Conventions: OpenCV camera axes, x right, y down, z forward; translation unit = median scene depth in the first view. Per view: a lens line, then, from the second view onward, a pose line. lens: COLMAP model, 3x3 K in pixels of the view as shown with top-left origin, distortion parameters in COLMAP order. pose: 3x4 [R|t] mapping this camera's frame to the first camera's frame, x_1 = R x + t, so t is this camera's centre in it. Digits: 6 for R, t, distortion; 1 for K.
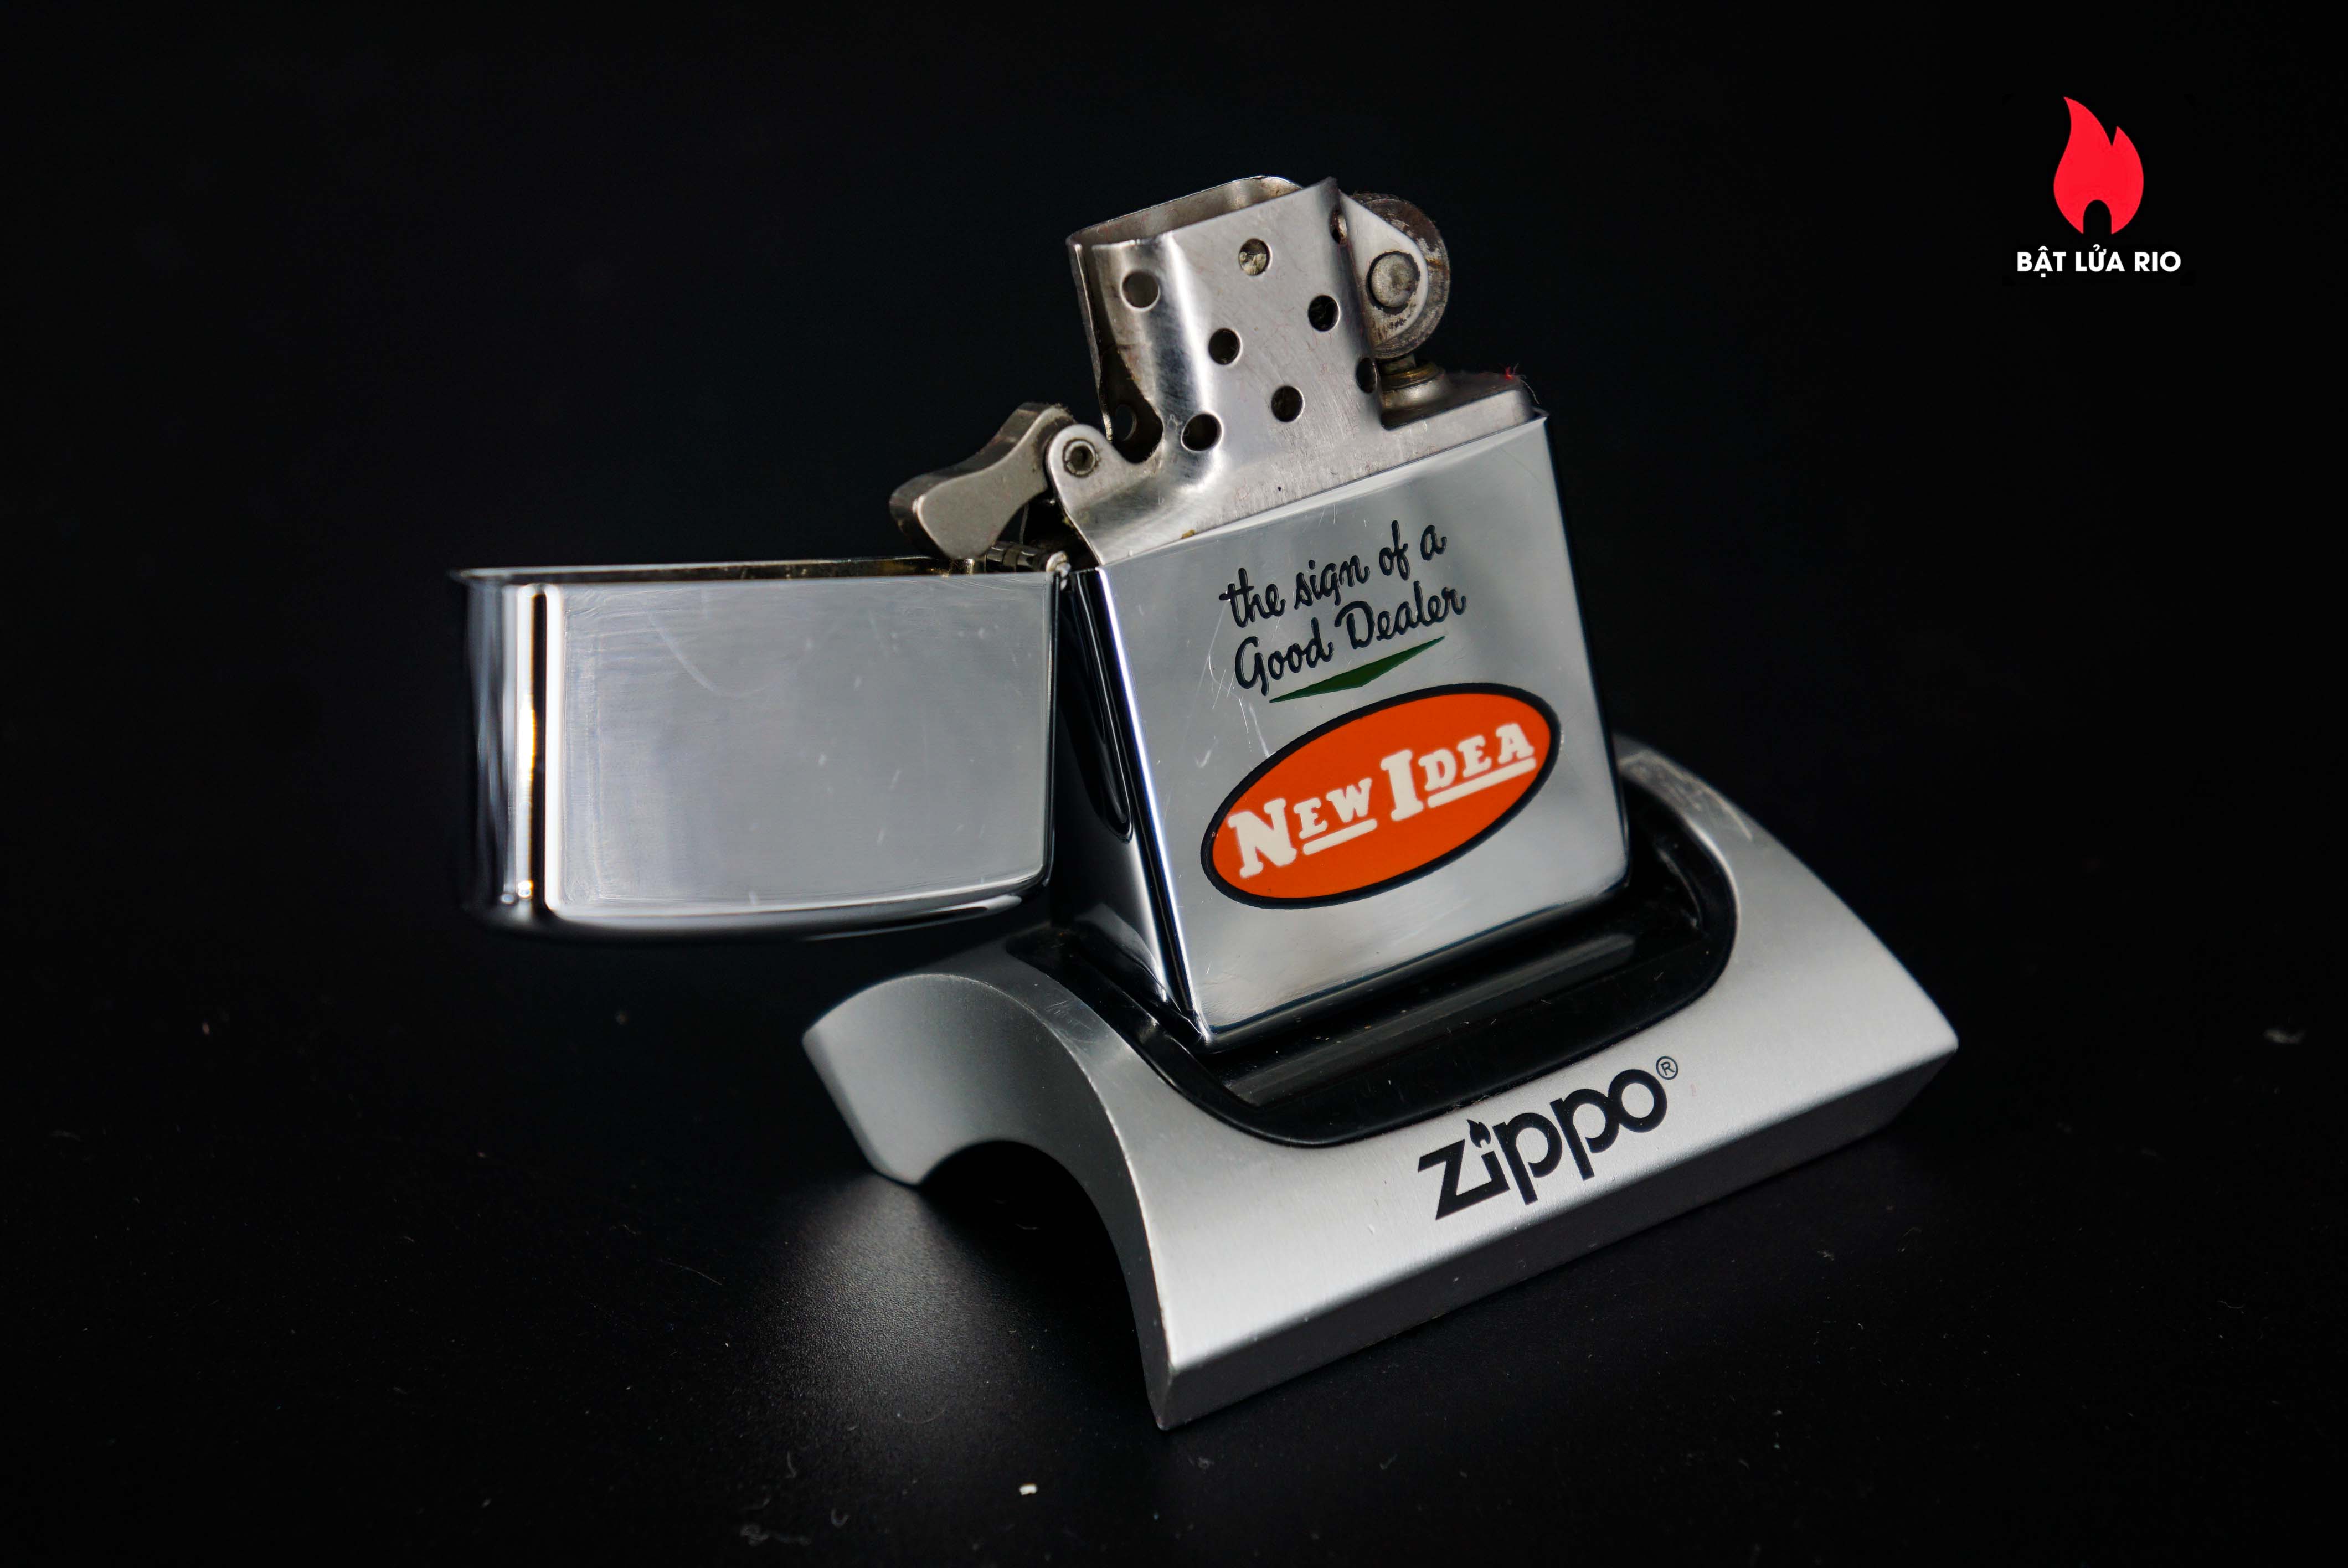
lens RADIAL K [[5563.6, 0, 1174.0], [0, 5563.6, 784.0], [0, 0, 1]] dist [0.115130, 0.105723]
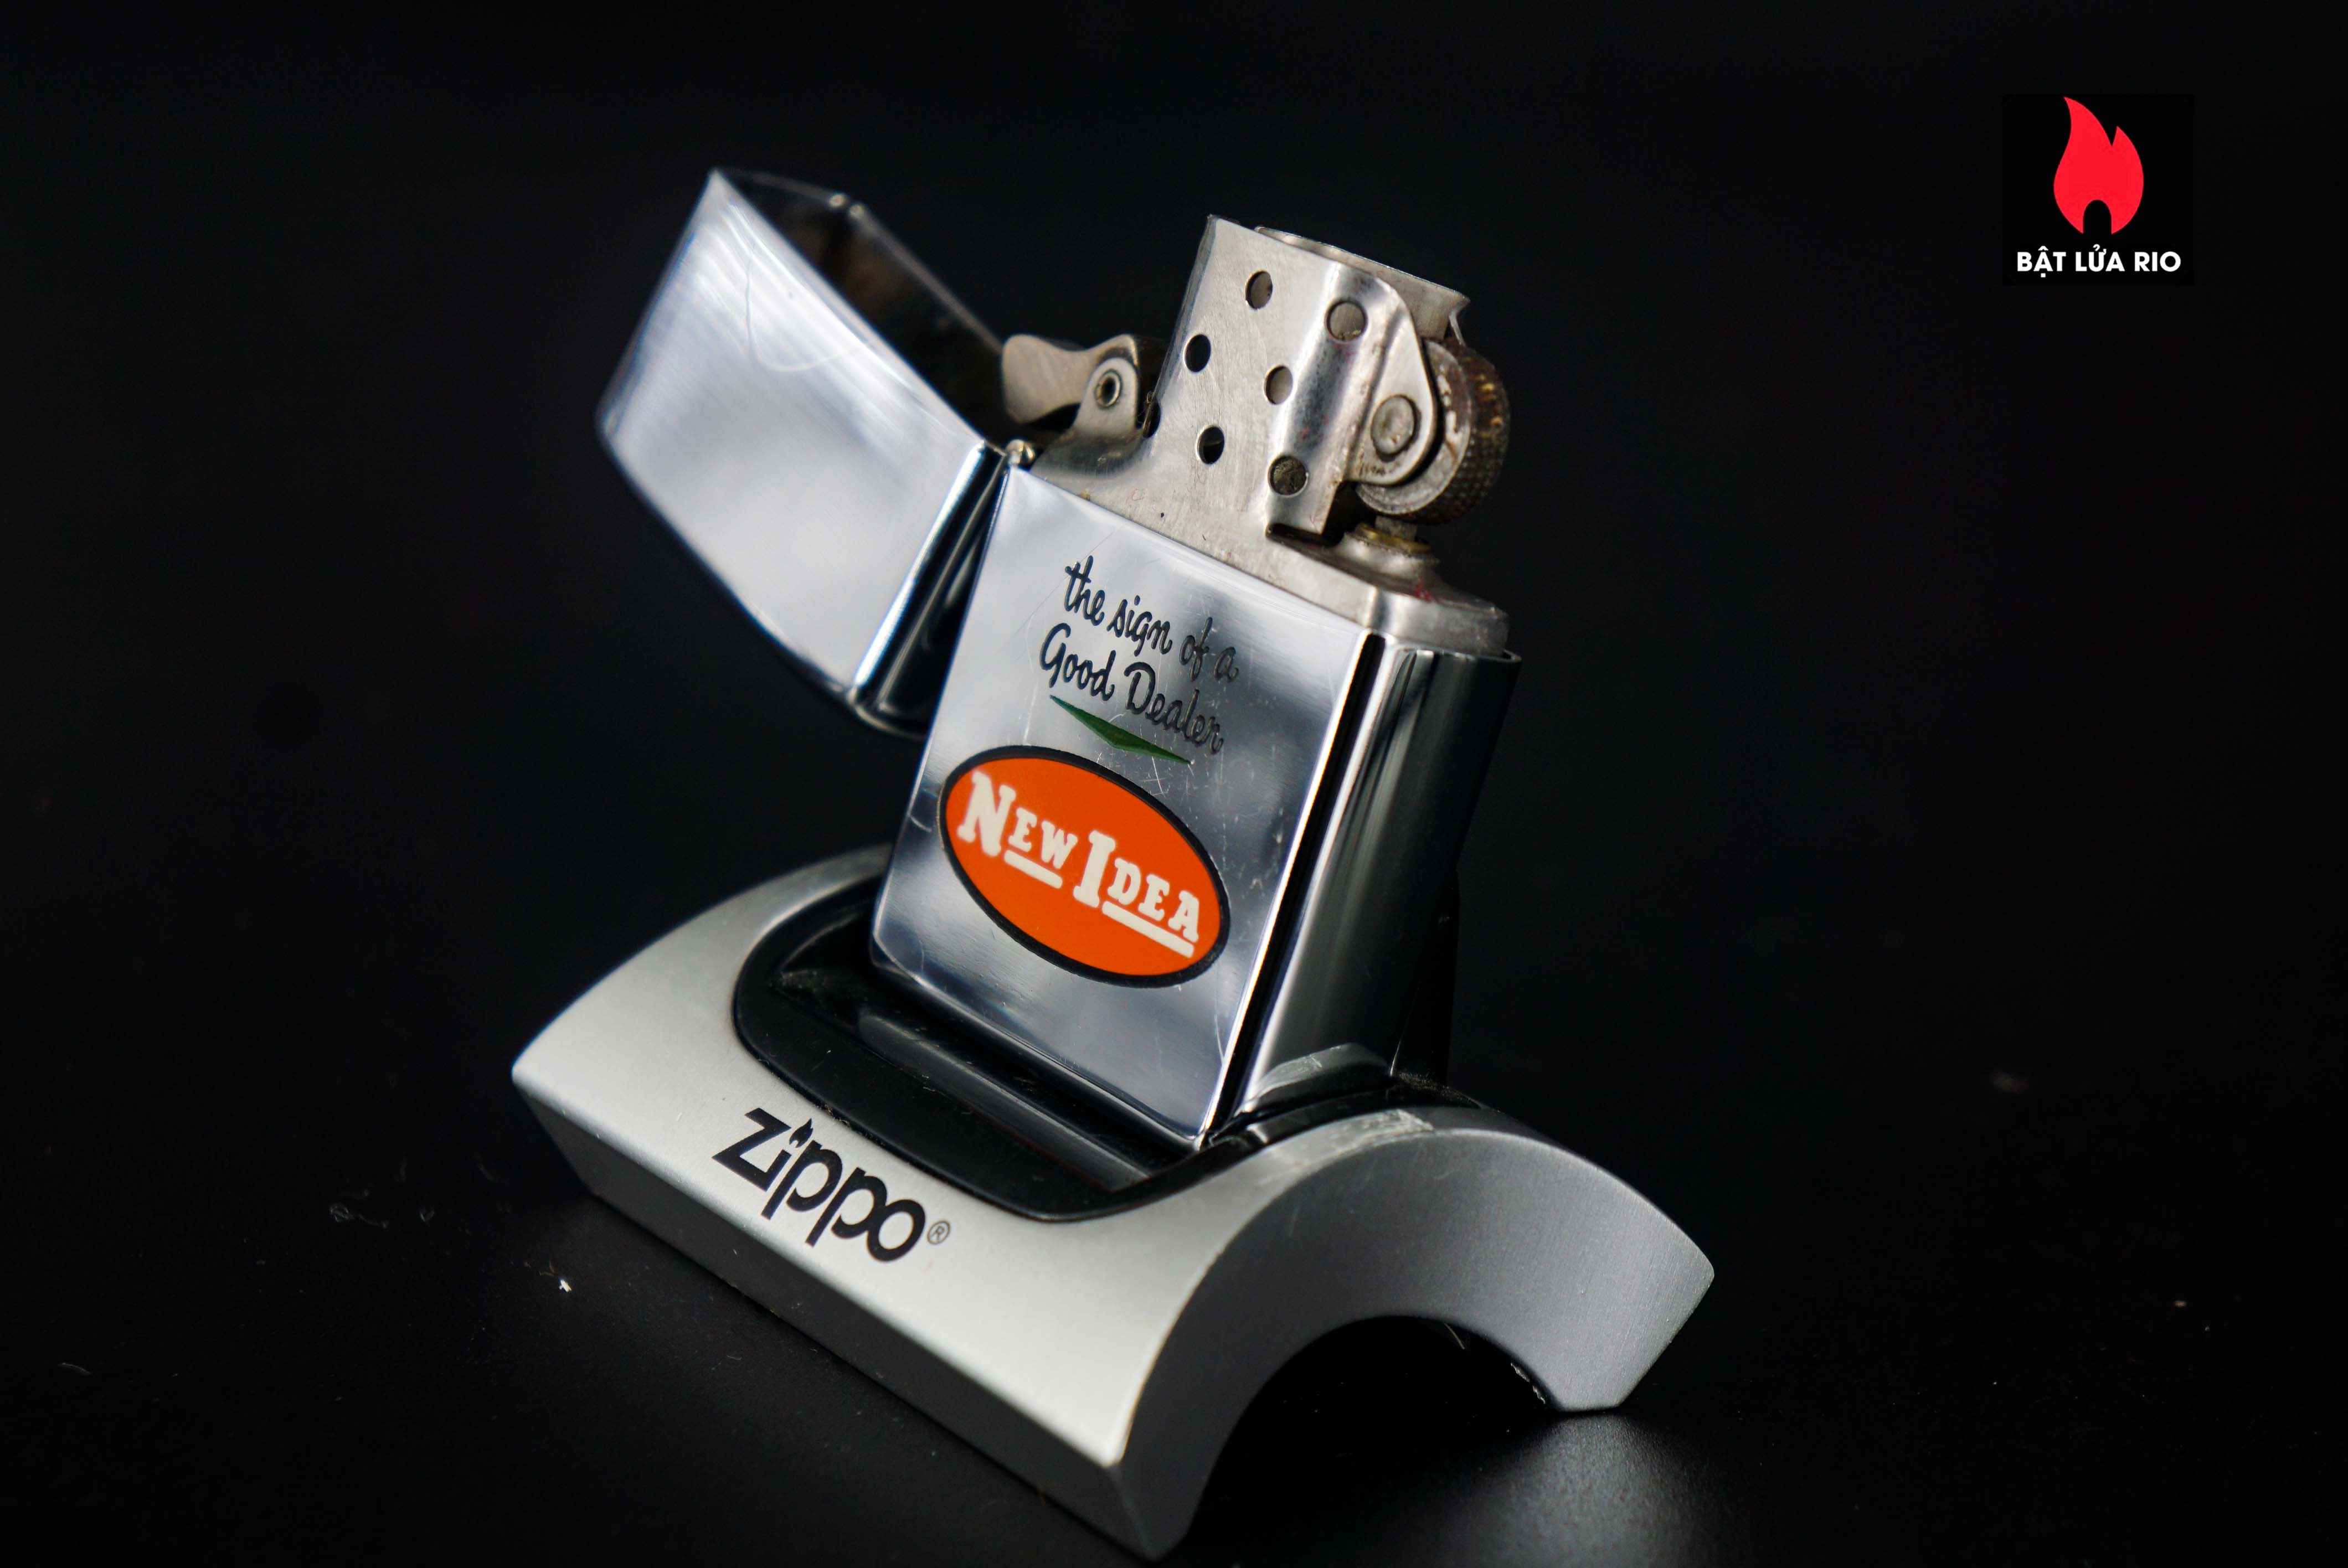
lens RADIAL K [[5563.6, 0, 1174.0], [0, 5563.6, 784.0], [0, 0, 1]] dist [0.115130, 0.105723]
pose [[0.100563, 0.403180, -0.909578, 0.885171], [-0.552115, 0.783146, 0.286096, -0.285097], [0.827682, 0.473421, 0.301357, 0.732457]]
